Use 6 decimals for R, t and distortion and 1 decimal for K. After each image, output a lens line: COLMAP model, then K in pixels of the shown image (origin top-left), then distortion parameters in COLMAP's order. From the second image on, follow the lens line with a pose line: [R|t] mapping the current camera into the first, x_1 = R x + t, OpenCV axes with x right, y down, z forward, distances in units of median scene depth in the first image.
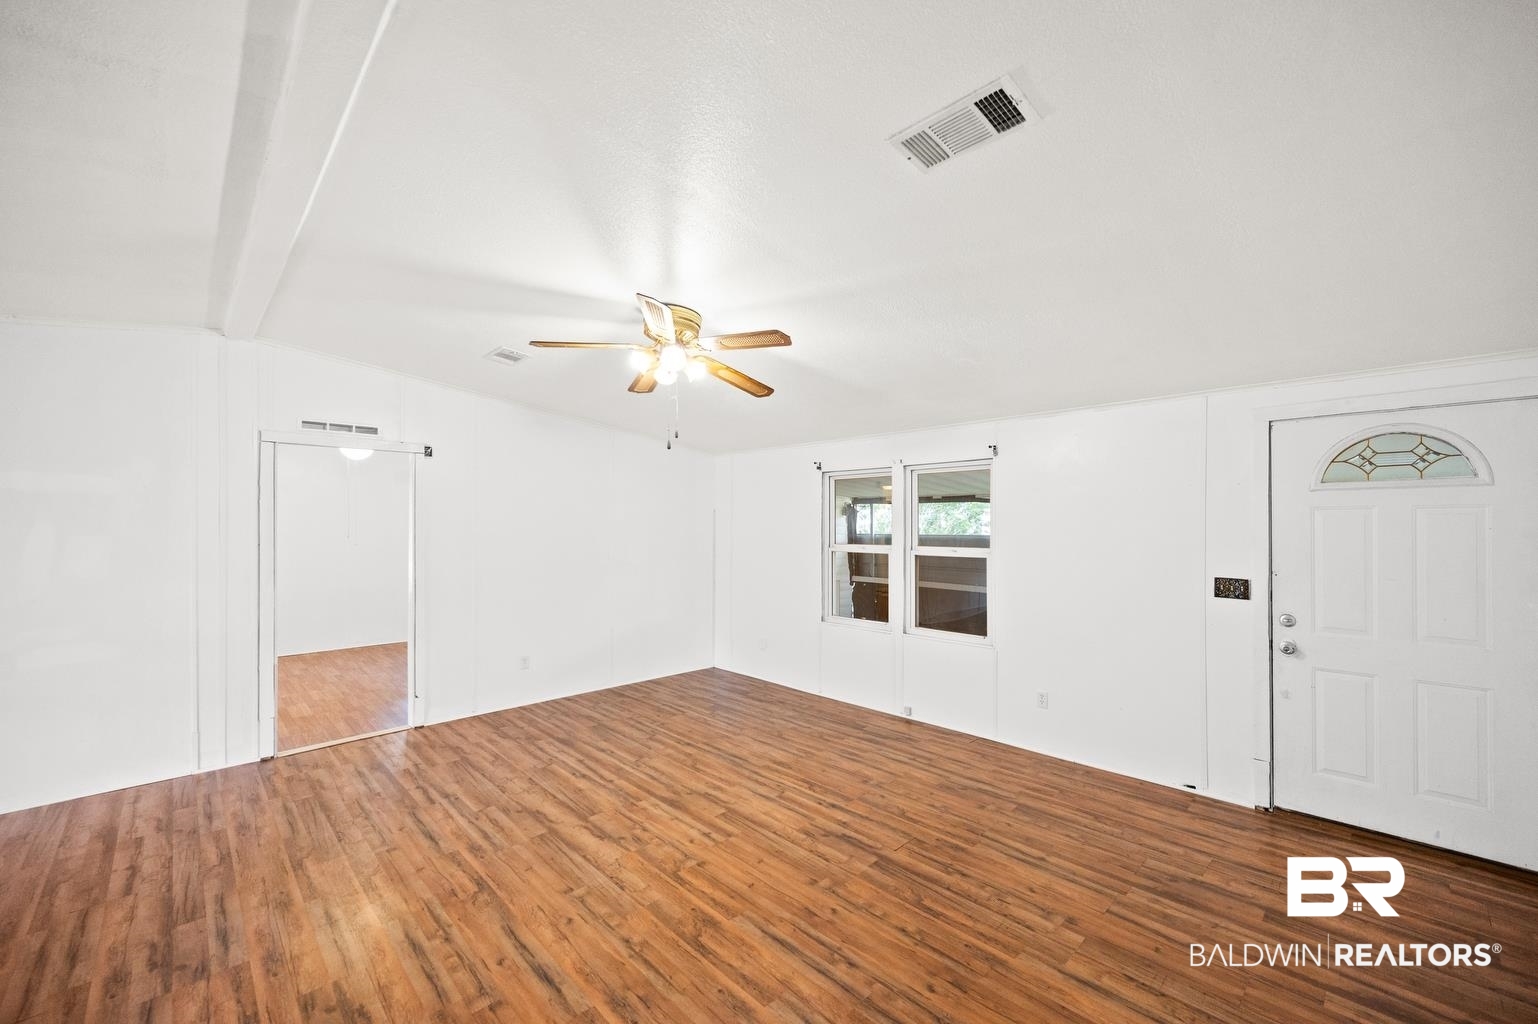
lens RADIAL K [[618.6, 0, 764.5], [0, 618.6, 518.7], [0, 0, 1]] dist [-0.000165, -0.000167]
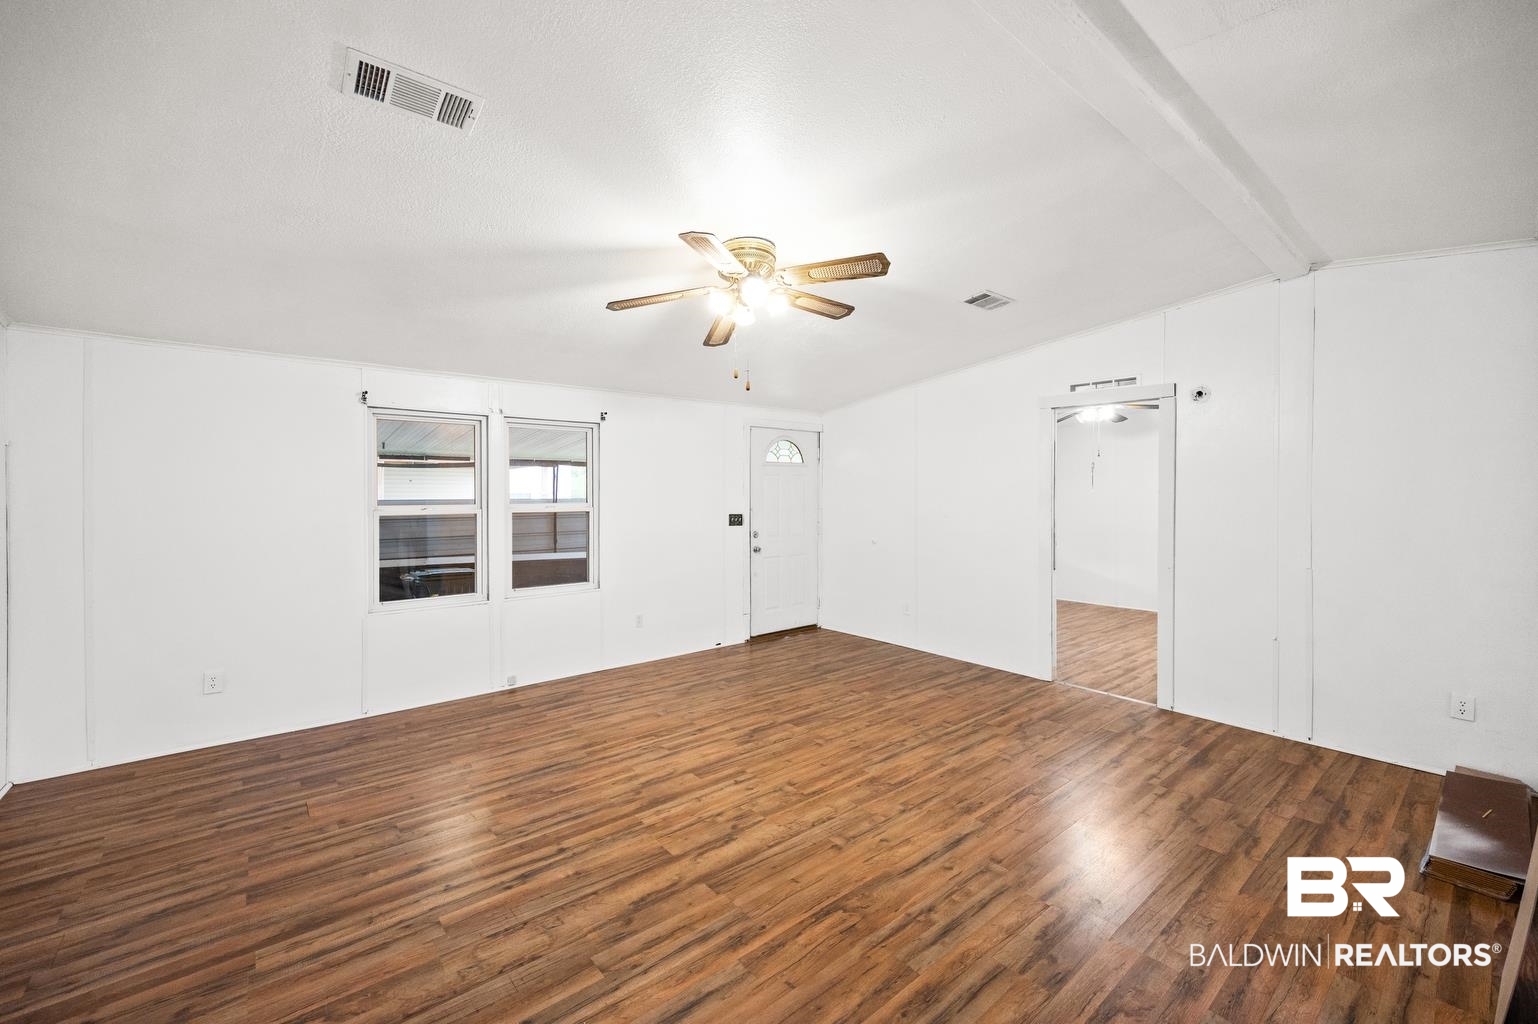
lens RADIAL K [[631.0, 0, 761.9], [0, 631.0, 494.6], [0, 0, 1]] dist [-0.000162, -0.000113]
pose [[0.071177, 0.001335, 0.997463, -0.924377], [-0.002041, 0.999997, -0.001193, 0.041645], [-0.997462, -0.001951, 0.071180, 0.746408]]
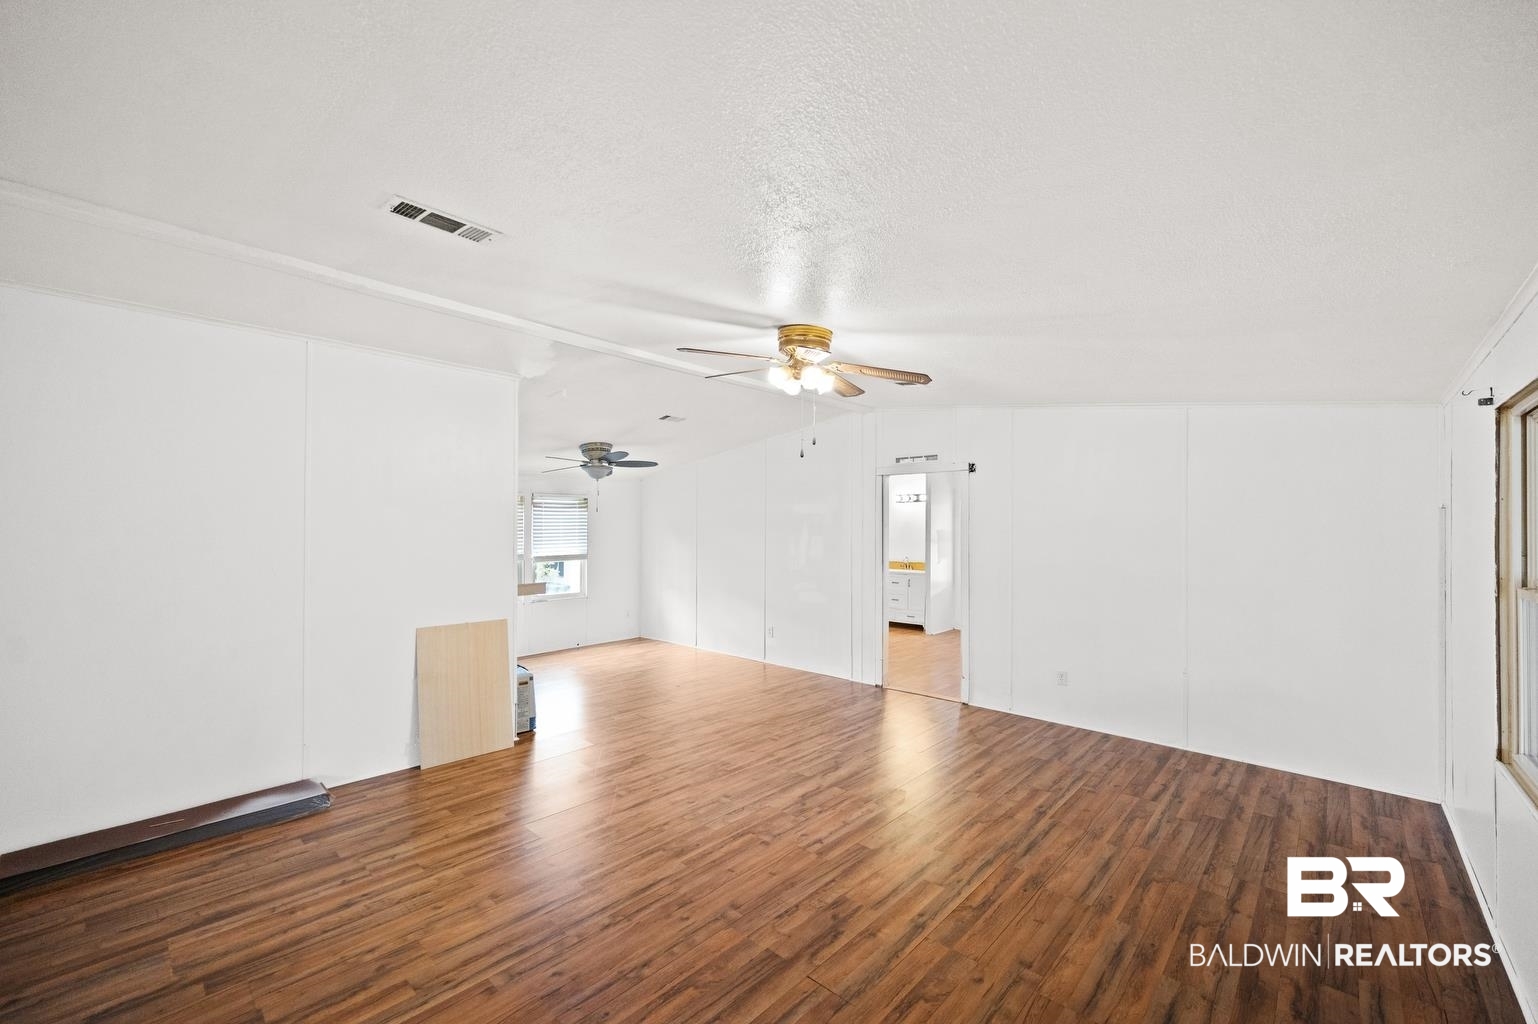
lens RADIAL K [[610.0, 0, 771.6], [0, 610.0, 526.3], [0, 0, 1]] dist [0.000003, -0.000120]
pose [[0.055961, -0.007187, -0.998407, 0.734670], [-0.000474, 0.999974, -0.007224, 0.012915], [0.998433, 0.000877, 0.055956, 0.729633]]
